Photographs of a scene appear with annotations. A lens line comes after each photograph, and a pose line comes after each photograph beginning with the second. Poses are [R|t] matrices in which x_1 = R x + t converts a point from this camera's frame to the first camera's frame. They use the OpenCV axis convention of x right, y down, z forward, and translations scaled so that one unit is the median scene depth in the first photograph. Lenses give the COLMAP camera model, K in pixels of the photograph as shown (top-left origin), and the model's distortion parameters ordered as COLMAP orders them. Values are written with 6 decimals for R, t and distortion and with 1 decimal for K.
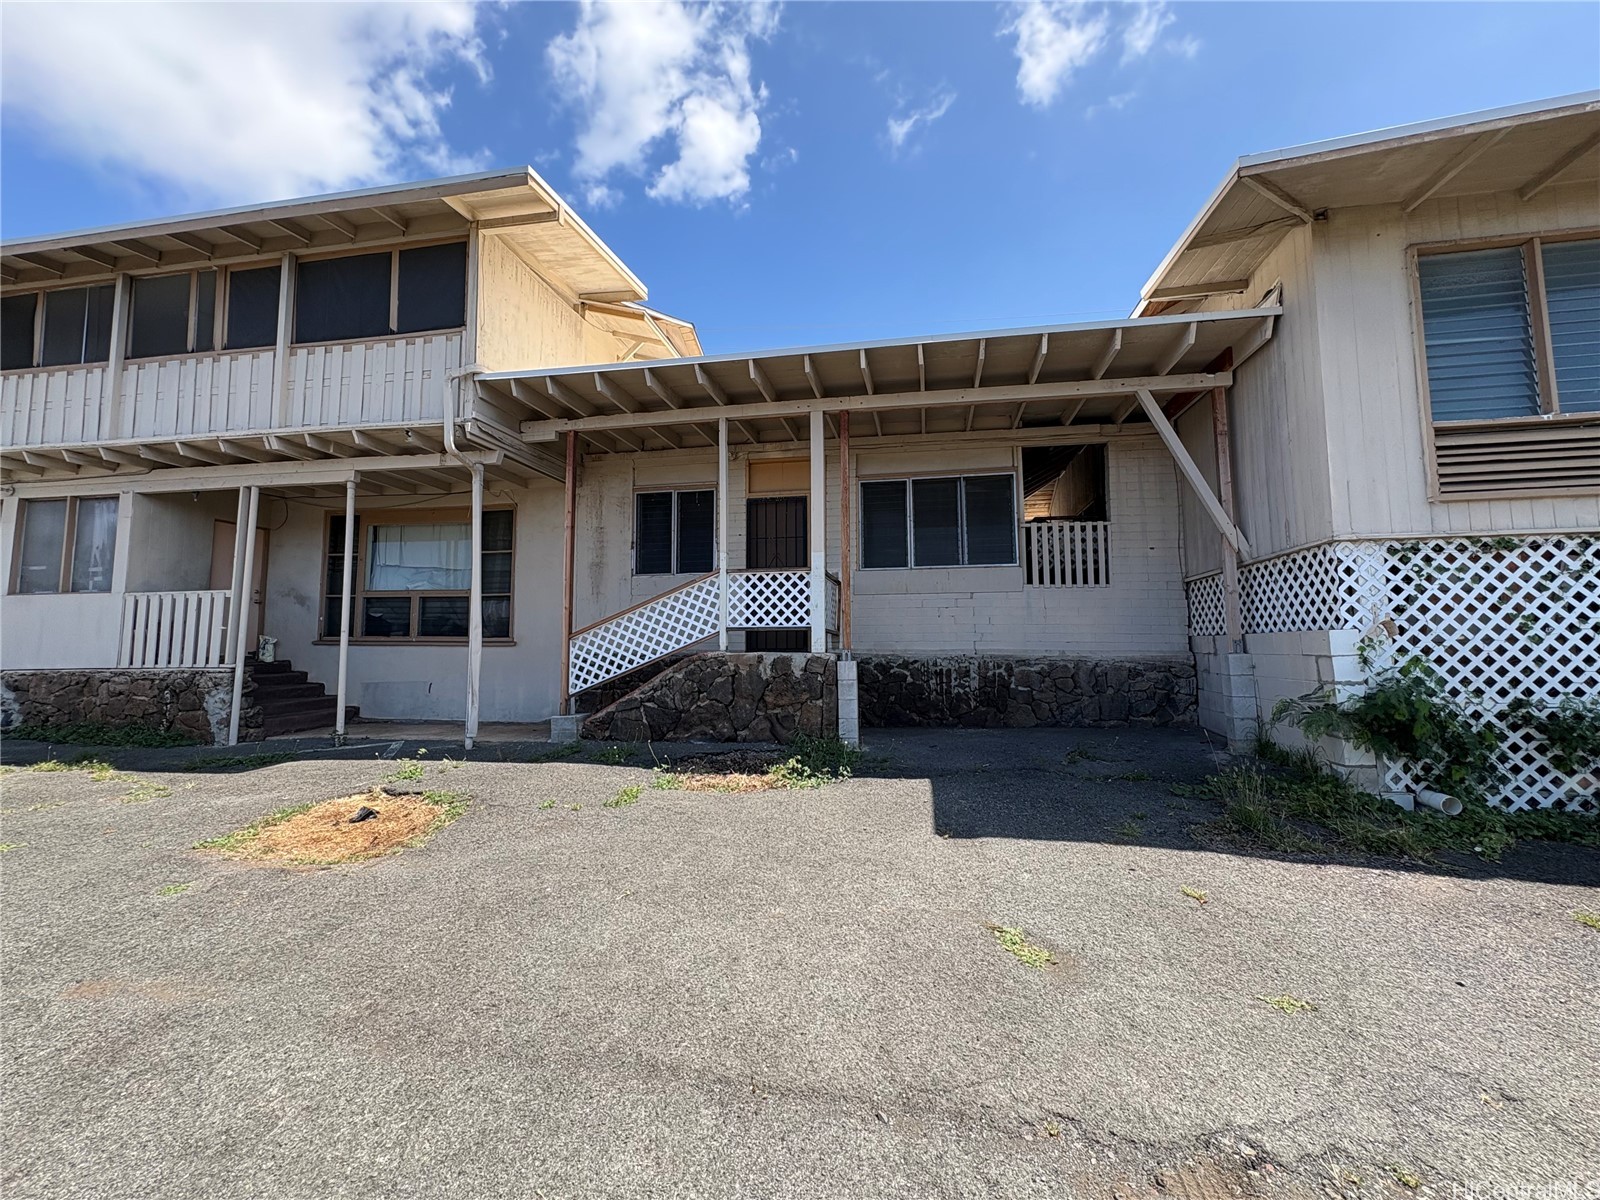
lens RADIAL K [[644.5, 0, 803.0], [0, 644.5, 567.5], [0, 0, 1]] dist [0.000139, -0.000080]
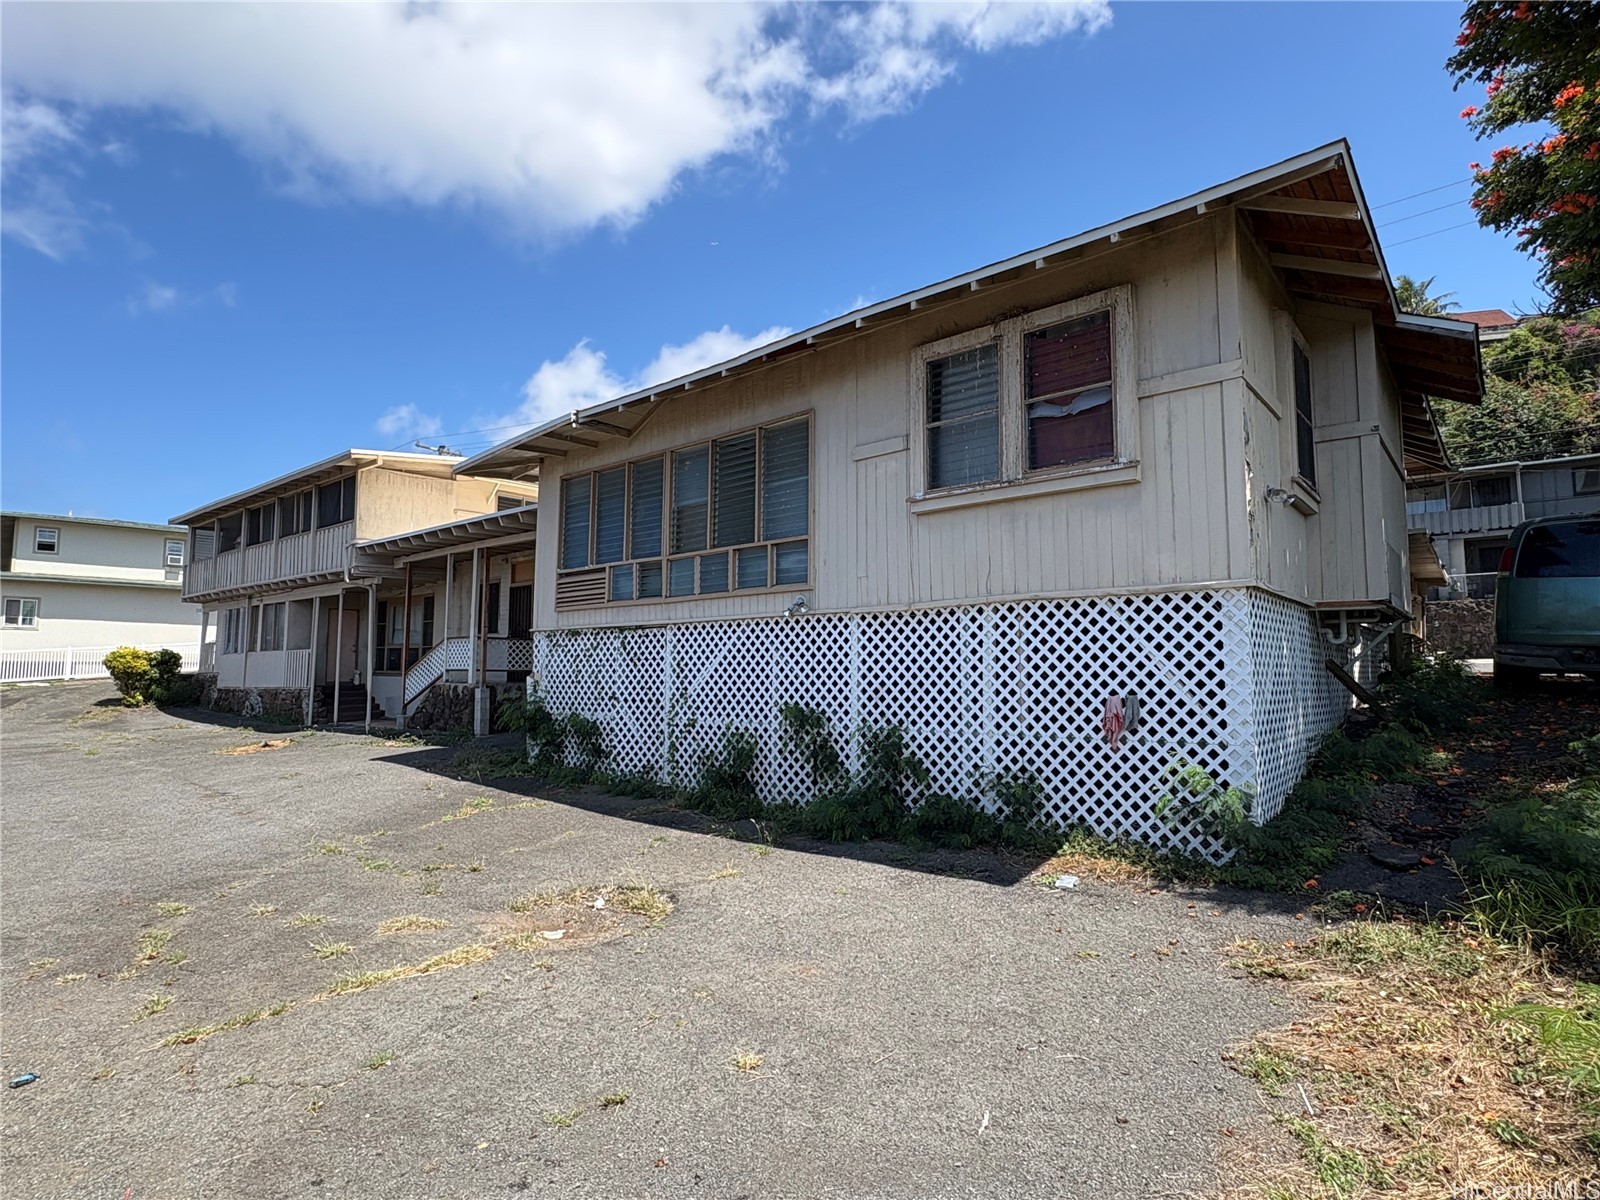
lens RADIAL K [[845.1, 0, 801.5], [0, 845.1, 593.5], [0, 0, 1]] dist [-0.002445, 0.001098]
pose [[0.864890, -0.032296, -0.500921, 1.941434], [0.032799, 0.999431, -0.007805, -0.075586], [0.500888, -0.009680, 0.865458, -0.561958]]
